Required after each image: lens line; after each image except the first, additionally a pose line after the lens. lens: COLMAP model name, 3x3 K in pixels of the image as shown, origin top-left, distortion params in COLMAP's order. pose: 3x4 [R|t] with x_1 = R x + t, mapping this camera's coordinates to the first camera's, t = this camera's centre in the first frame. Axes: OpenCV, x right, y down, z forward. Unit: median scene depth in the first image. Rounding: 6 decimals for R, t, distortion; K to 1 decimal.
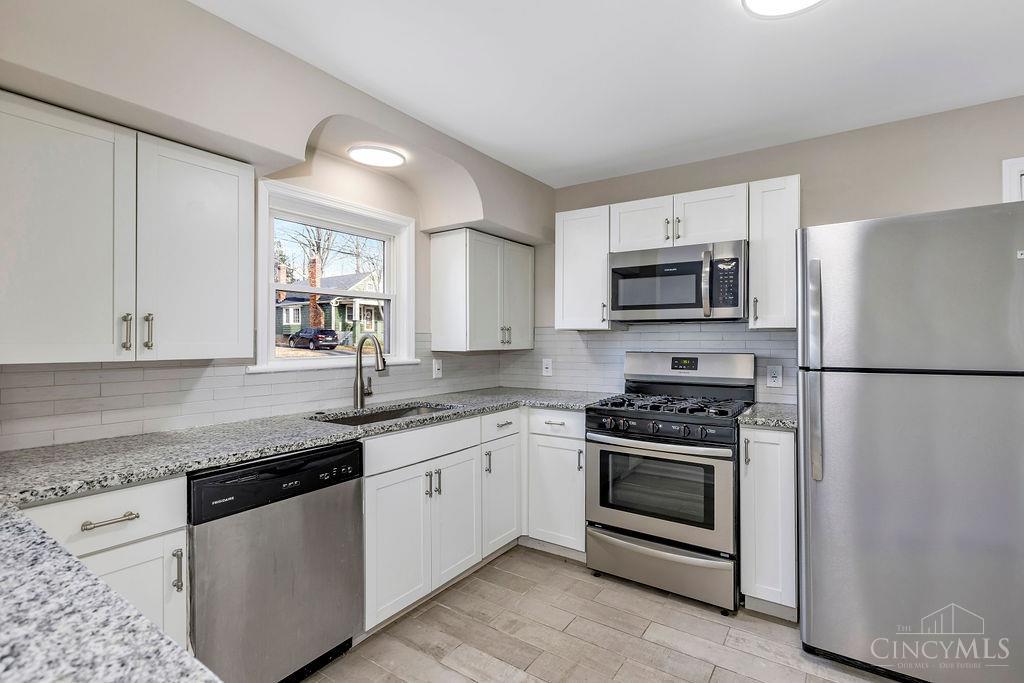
lens RADIAL K [[473.1, 0, 517.3], [0, 473.1, 337.4], [0, 0, 1]] dist [-0.000857, -0.000278]
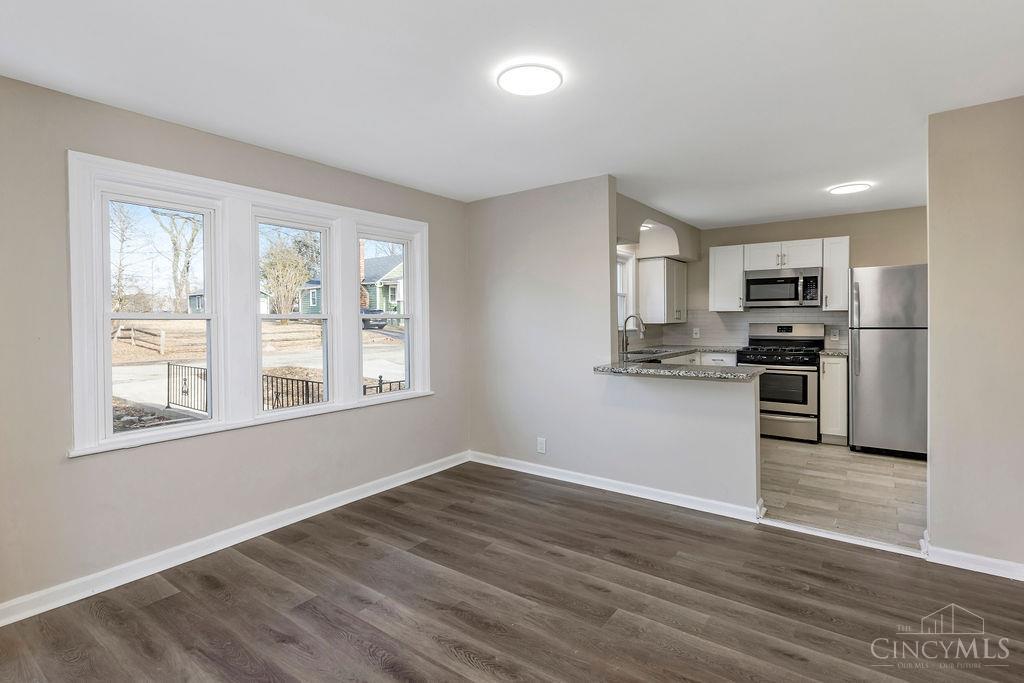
lens RADIAL K [[498.7, 0, 512.1], [0, 498.7, 327.1], [0, 0, 1]] dist [0.001929, 0.000462]
pose [[0.999115, -0.006640, -0.041531, -0.722250], [0.007570, 0.999723, 0.022271, -0.006103], [0.041371, -0.022566, 0.998889, -1.146208]]
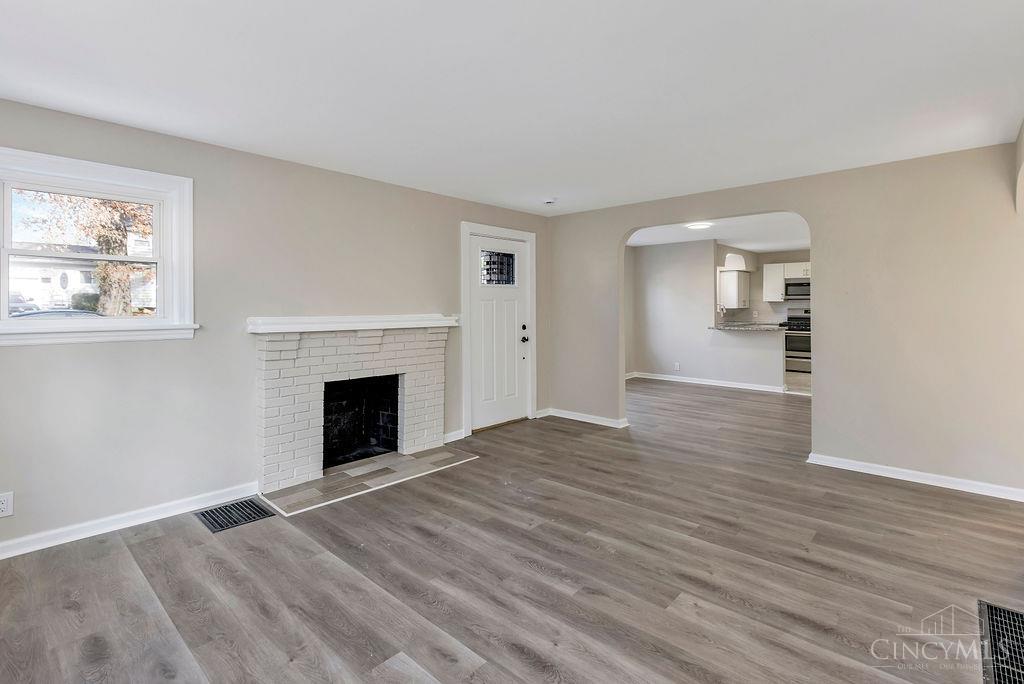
lens RADIAL K [[484.9, 0, 514.2], [0, 484.9, 308.4], [0, 0, 1]] dist [0.000358, -0.000053]
pose [[0.989358, -0.003371, -0.145463, -1.312684], [0.005220, 0.999910, 0.012332, -0.022939], [0.145408, -0.012960, 0.989287, -2.925471]]
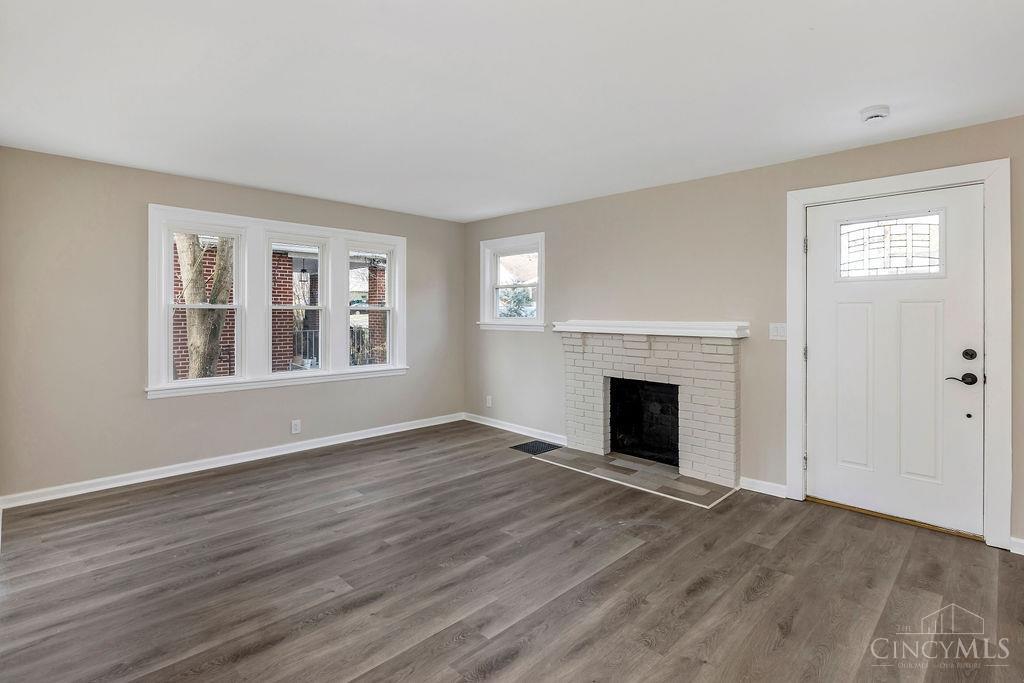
lens RADIAL K [[497.6, 0, 513.9], [0, 497.6, 313.4], [0, 0, 1]] dist [0.000324, 0.000347]
pose [[-0.187540, 0.001000, -0.982256, -0.288882], [0.008209, 0.999966, -0.000549, -0.011277], [0.982223, -0.008166, -0.187542, -1.556715]]
